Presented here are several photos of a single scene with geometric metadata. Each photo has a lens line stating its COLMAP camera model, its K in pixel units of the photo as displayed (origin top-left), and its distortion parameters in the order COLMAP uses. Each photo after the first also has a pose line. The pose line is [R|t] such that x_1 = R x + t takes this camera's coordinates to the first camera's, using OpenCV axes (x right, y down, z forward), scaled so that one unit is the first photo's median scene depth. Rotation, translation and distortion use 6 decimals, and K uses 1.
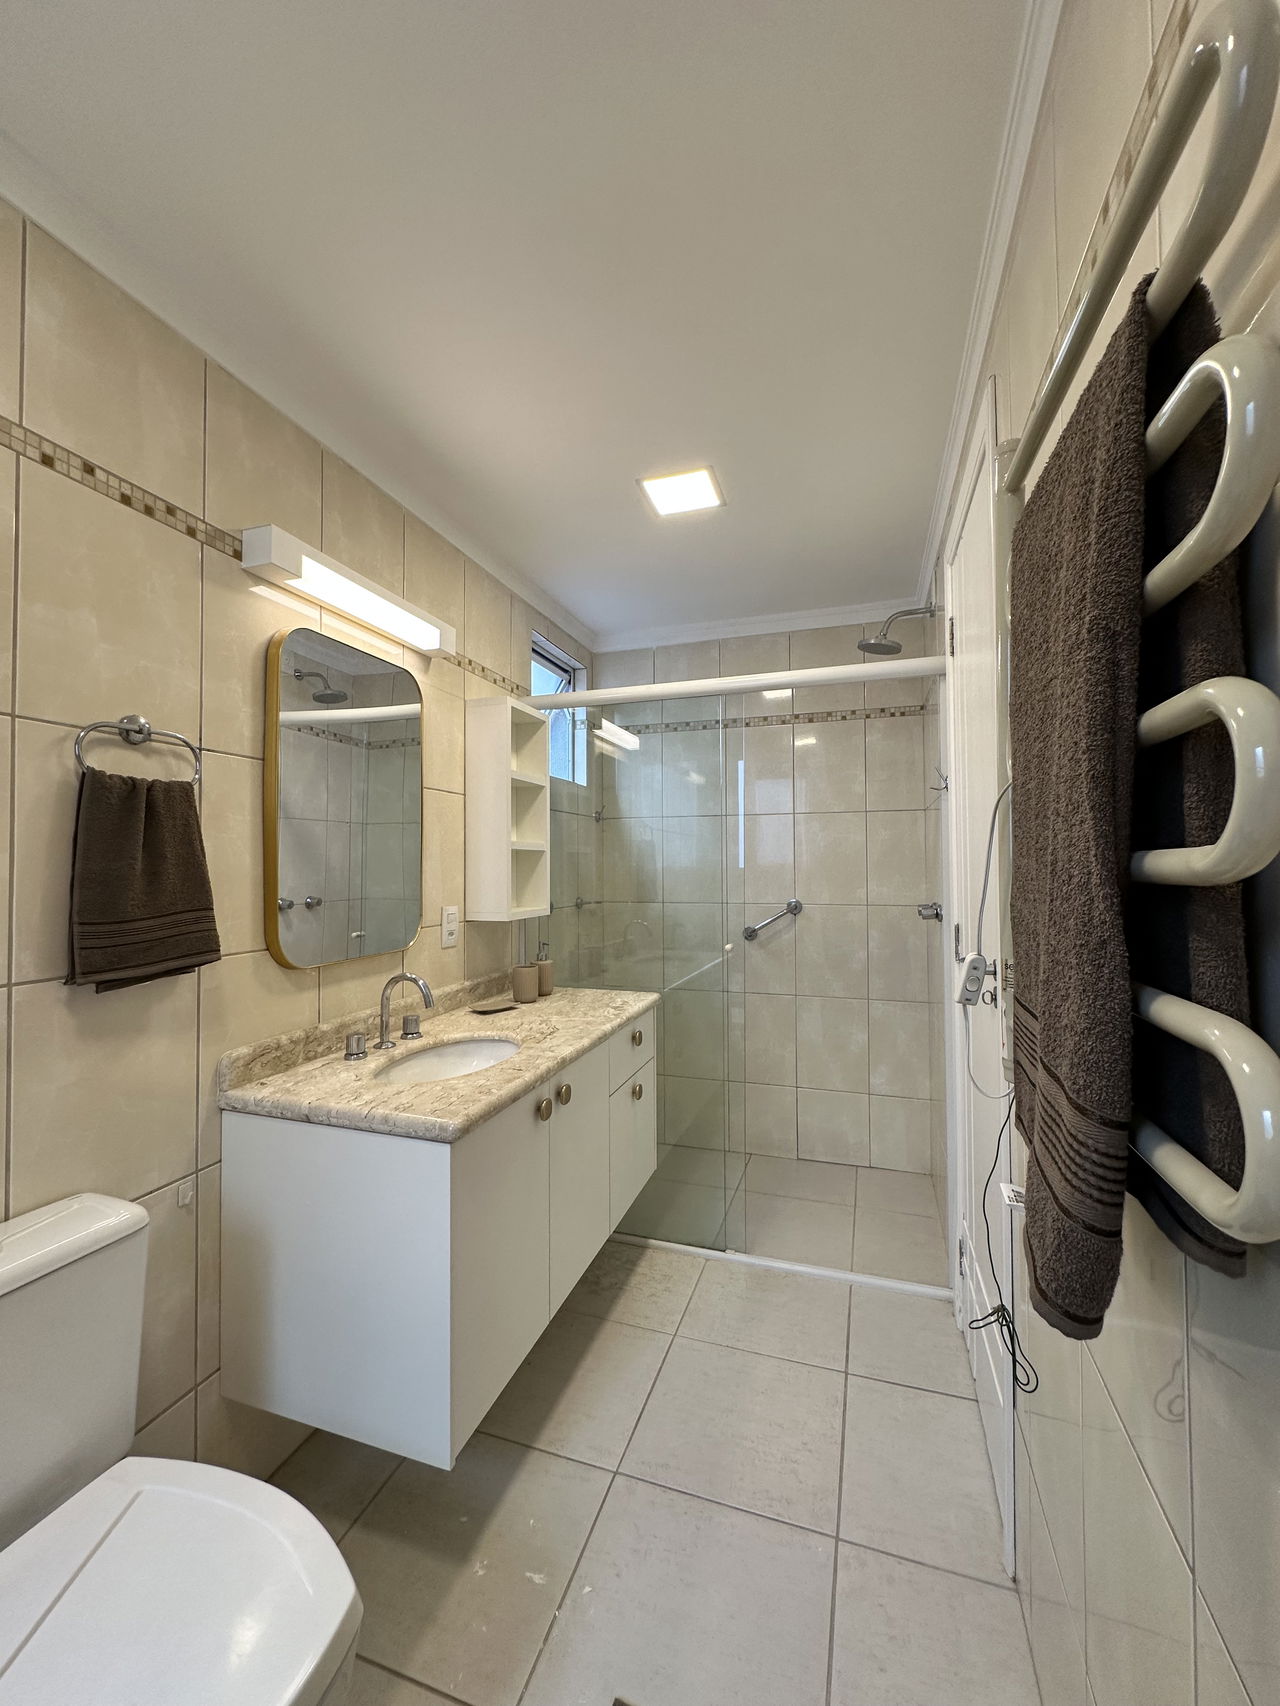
lens RADIAL K [[680.8, 0, 637.5], [0, 680.8, 850.9], [0, 0, 1]] dist [-0.006169, 0.001019]
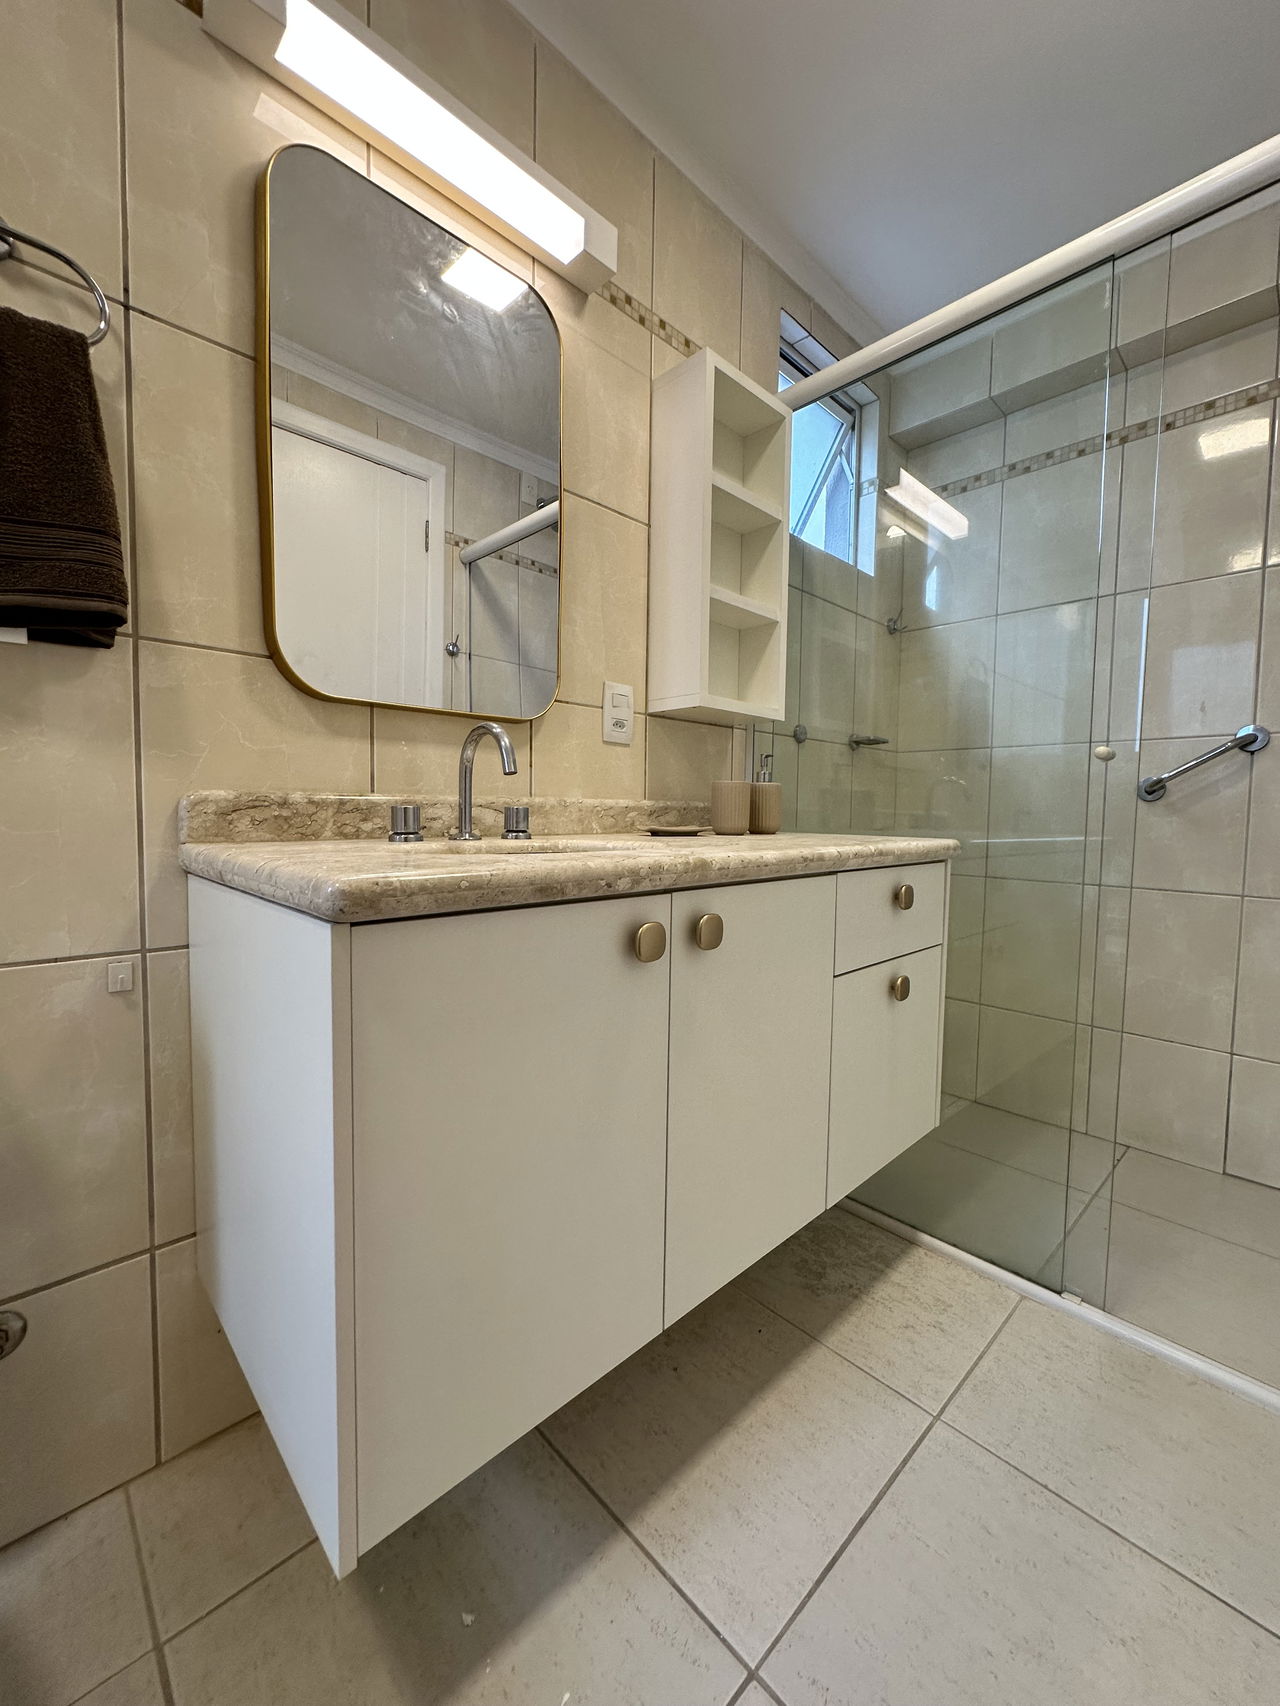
lens RADIAL K [[680.8, 0, 638.4], [0, 680.8, 852.3], [0, 0, 1]] dist [-0.006169, 0.001019]
pose [[0.886713, 0.045163, -0.460109, 0.063835], [-0.008403, 0.996627, 0.081631, 0.190809], [0.462244, -0.068517, 0.884102, 0.385148]]
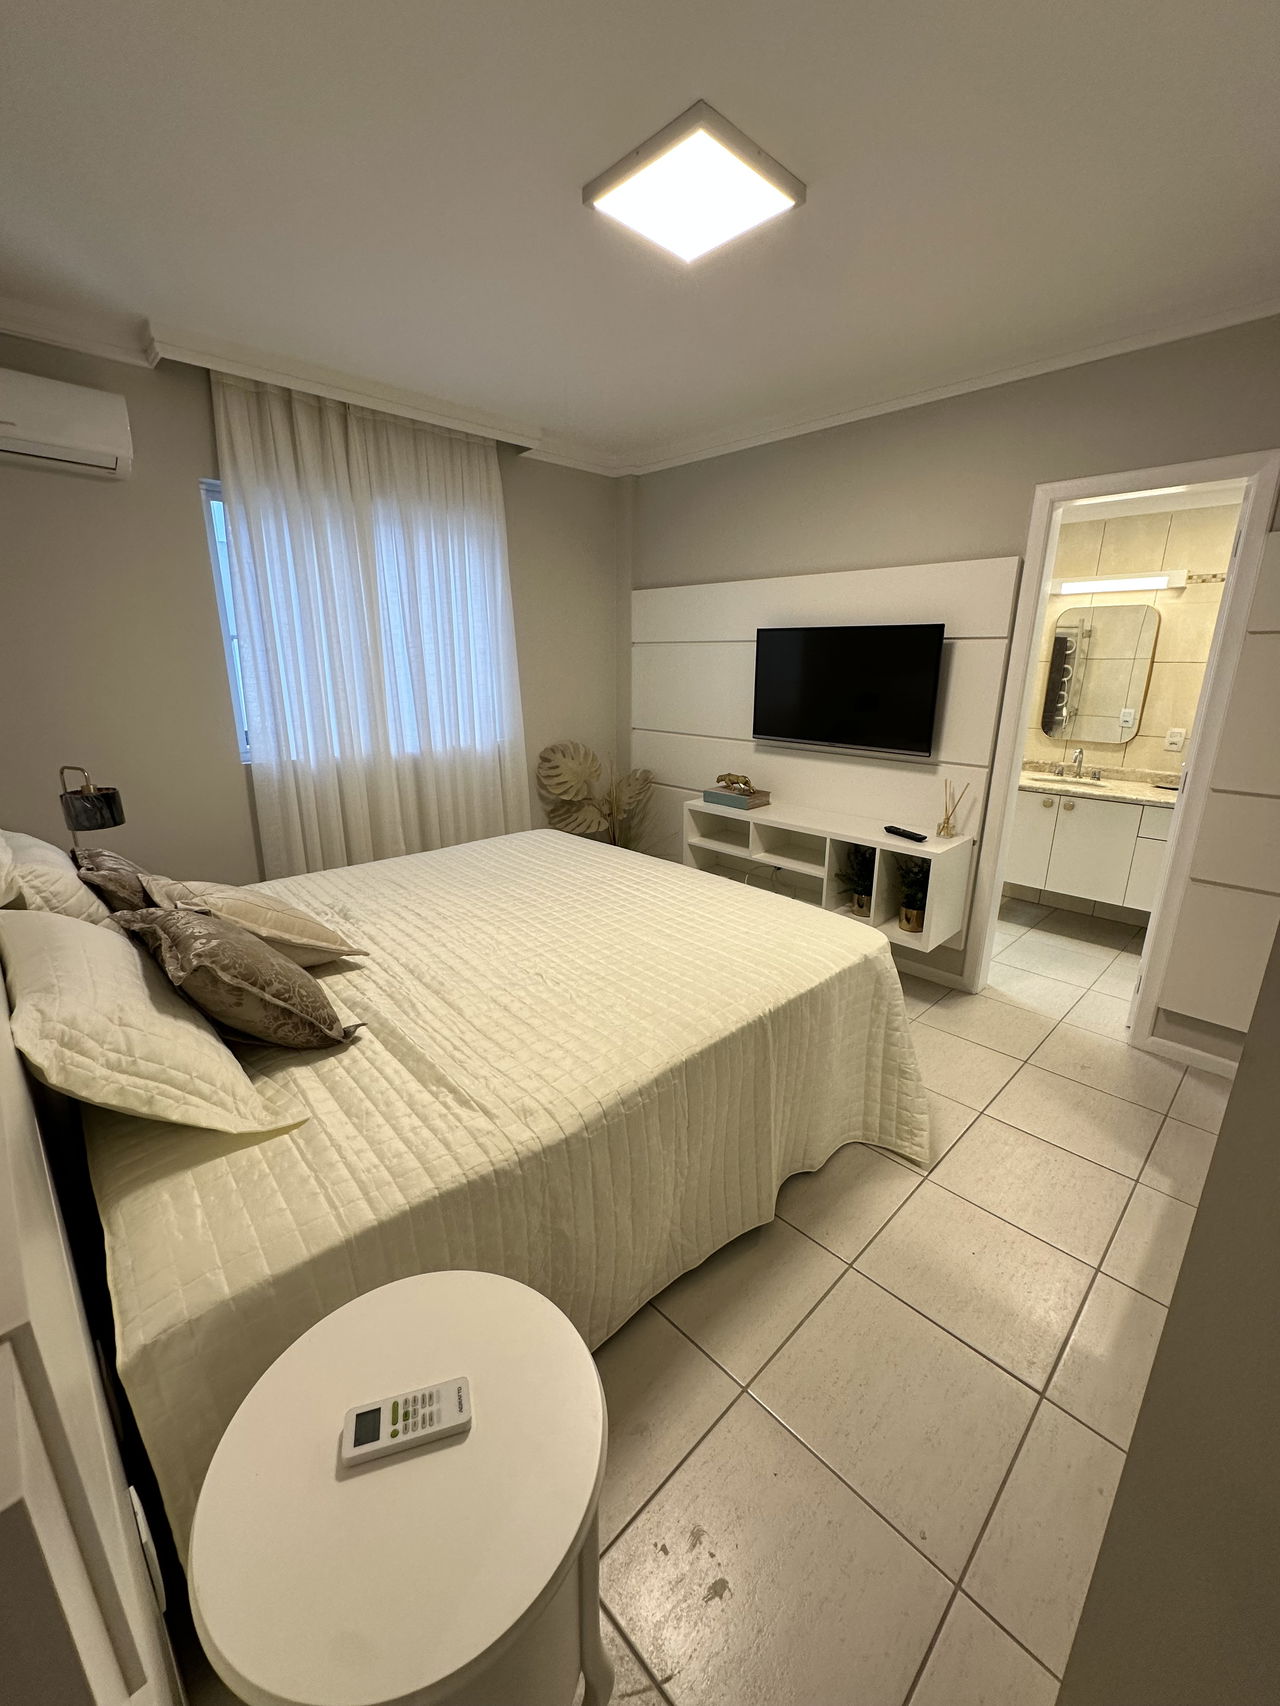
lens RADIAL K [[680.8, 0, 640.5], [0, 680.8, 850.9], [0, 0, 1]] dist [-0.006169, 0.001019]
pose [[-0.452993, 0.246411, -0.856784, 1.959528], [0.017598, 0.963328, 0.267749, -0.110426], [0.891341, 0.106211, -0.440717, 0.548819]]
